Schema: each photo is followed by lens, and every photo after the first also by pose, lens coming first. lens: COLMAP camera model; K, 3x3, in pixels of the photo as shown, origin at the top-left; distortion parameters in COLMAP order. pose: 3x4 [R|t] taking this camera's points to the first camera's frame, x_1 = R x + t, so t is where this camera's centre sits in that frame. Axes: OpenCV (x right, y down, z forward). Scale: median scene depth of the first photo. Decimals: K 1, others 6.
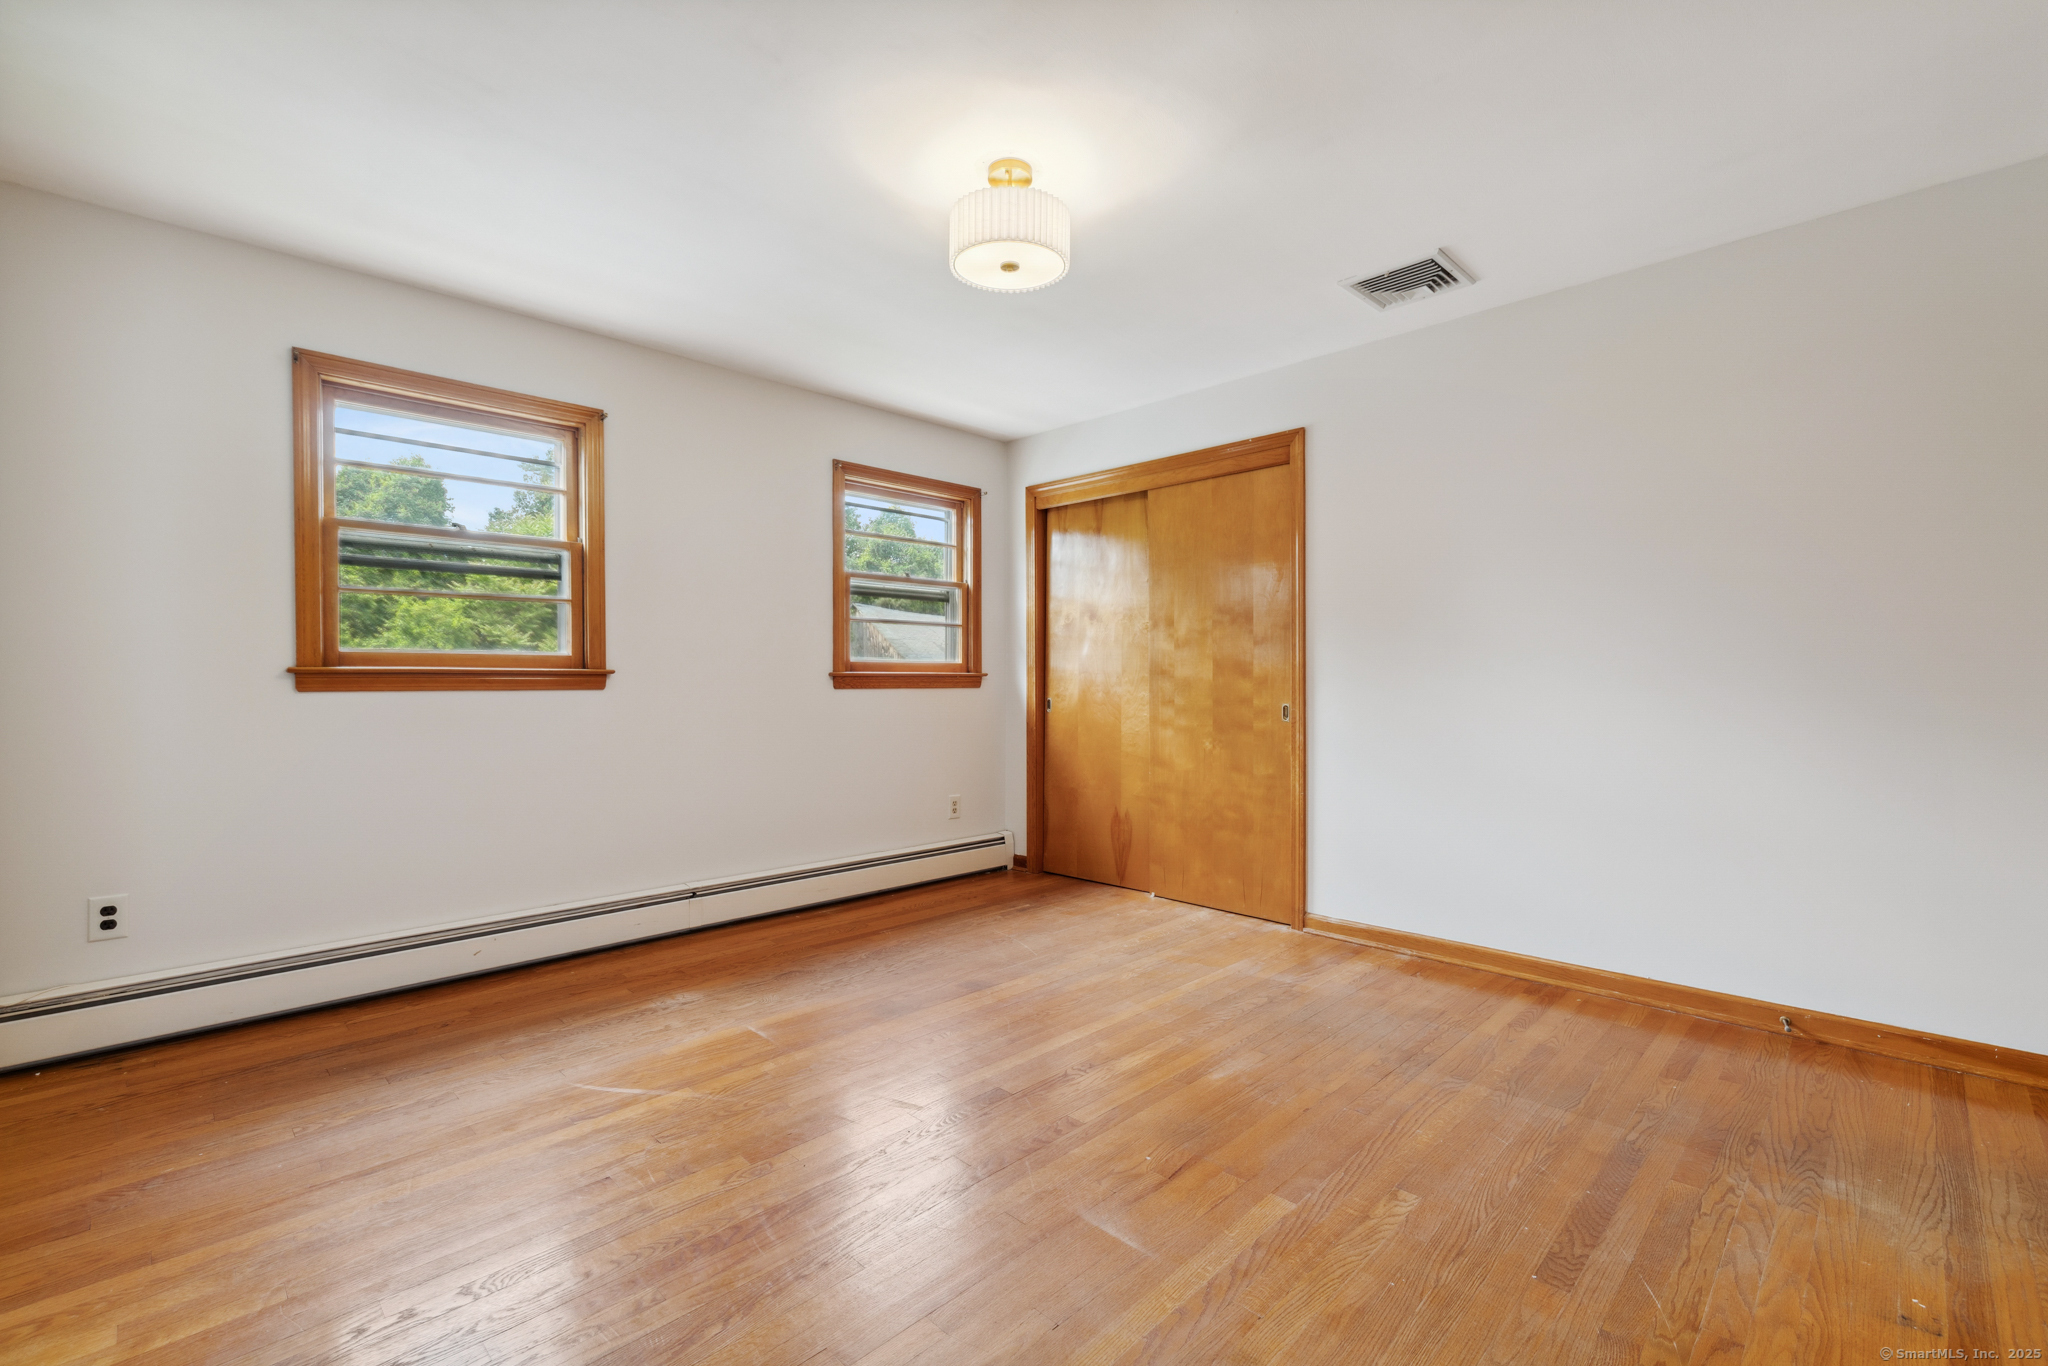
lens RADIAL K [[889.2, 0, 1029.9], [0, 889.2, 688.6], [0, 0, 1]] dist [-0.000483, -0.000060]
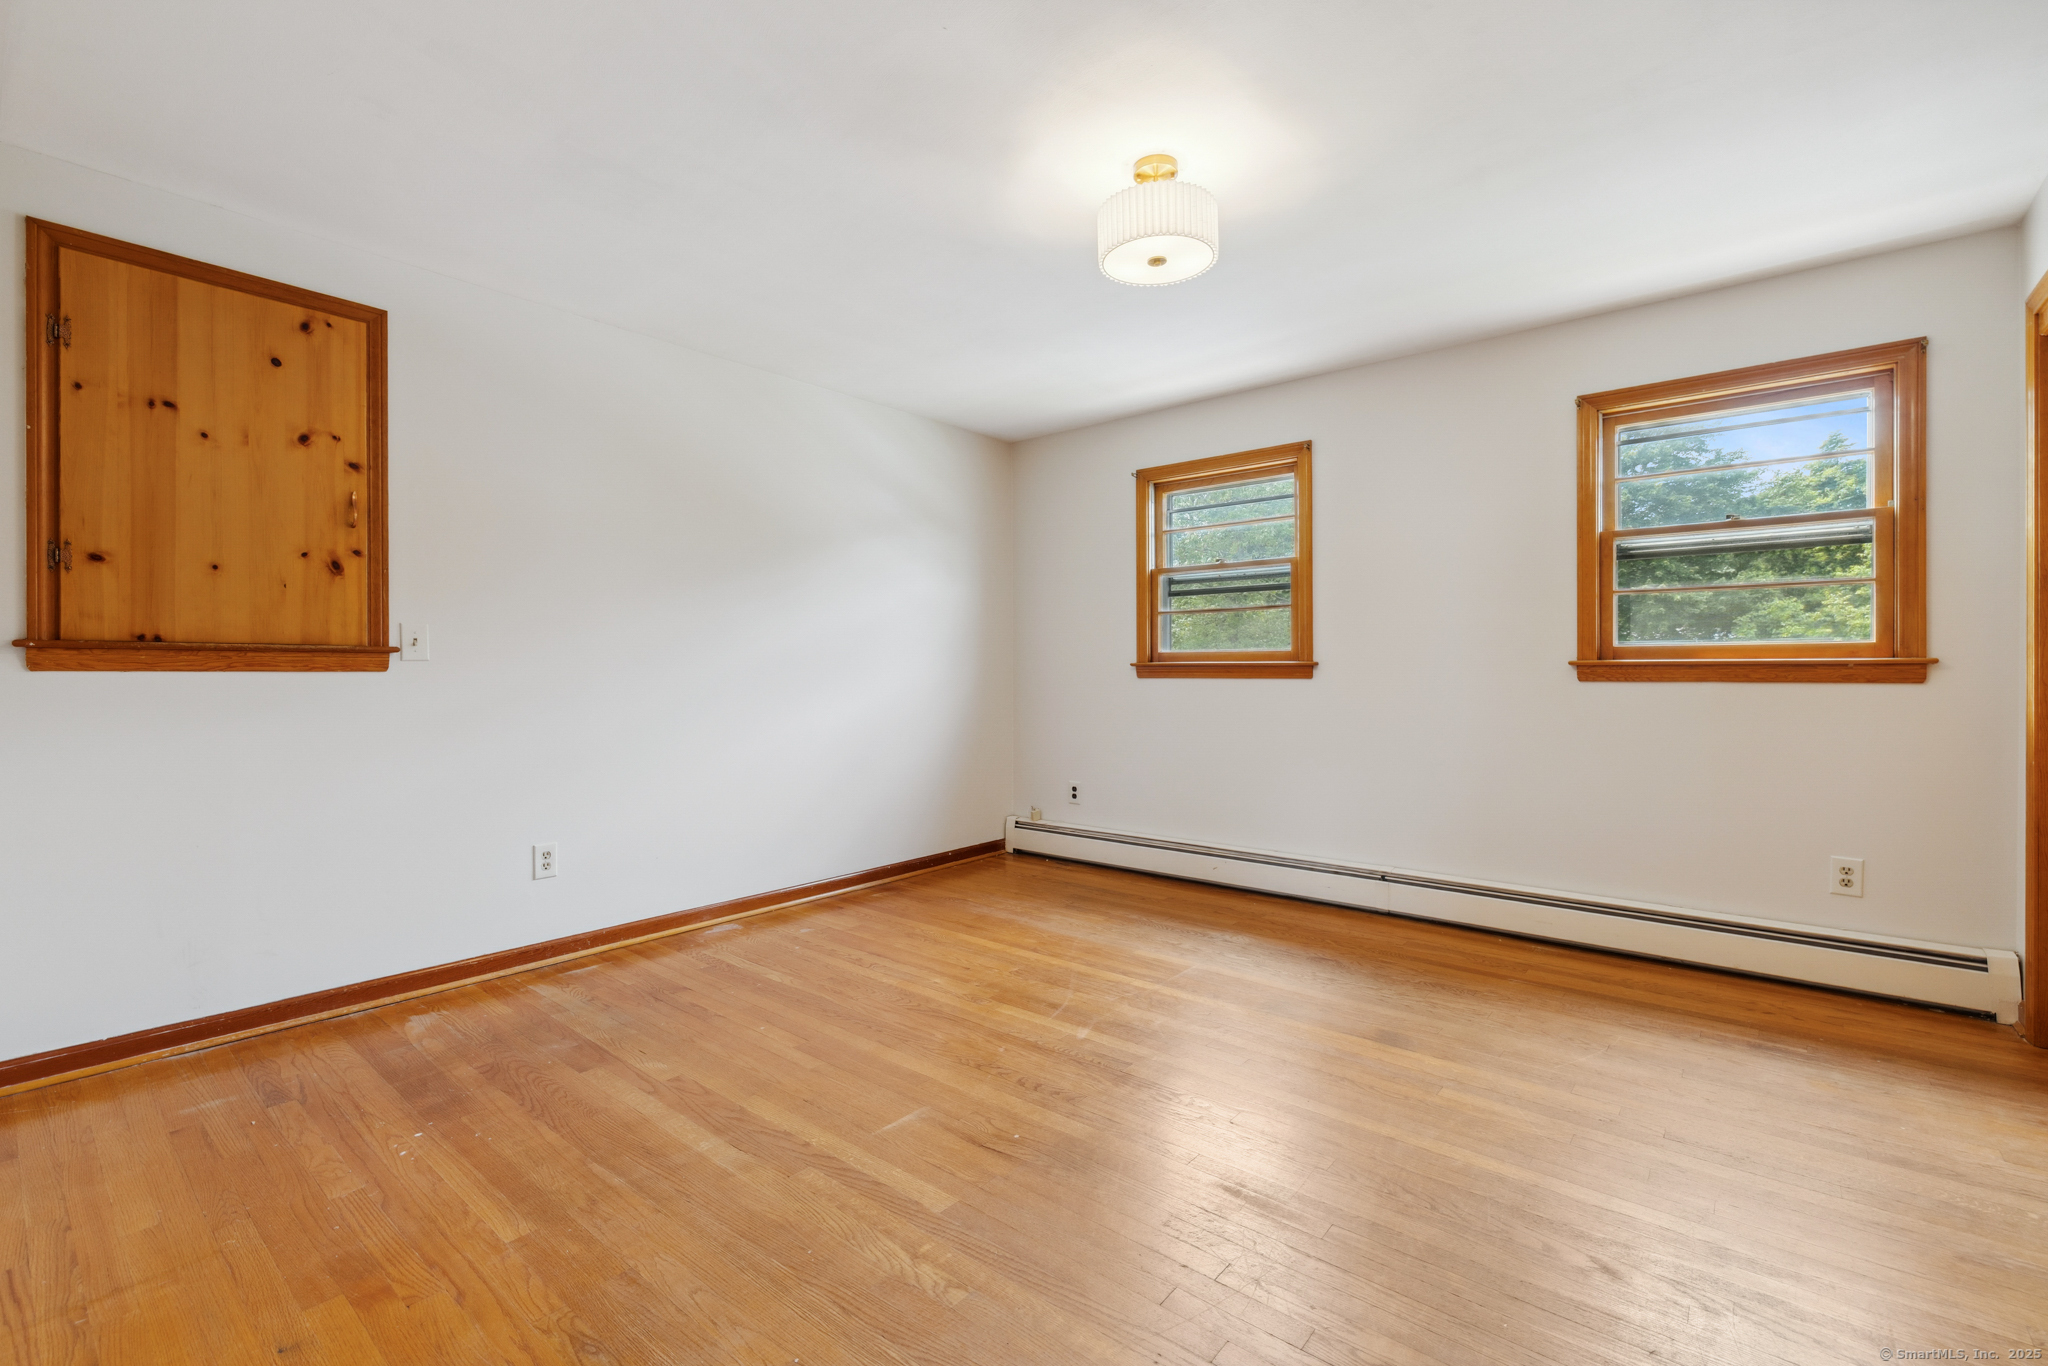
lens RADIAL K [[889.2, 0, 1034.0], [0, 889.2, 676.3], [0, 0, 1]] dist [-0.000483, -0.000060]
pose [[0.094247, 0.004542, -0.995539, 0.579711], [-0.010556, 0.999938, 0.003563, -0.001934], [0.995493, 0.010174, 0.094289, 0.468879]]
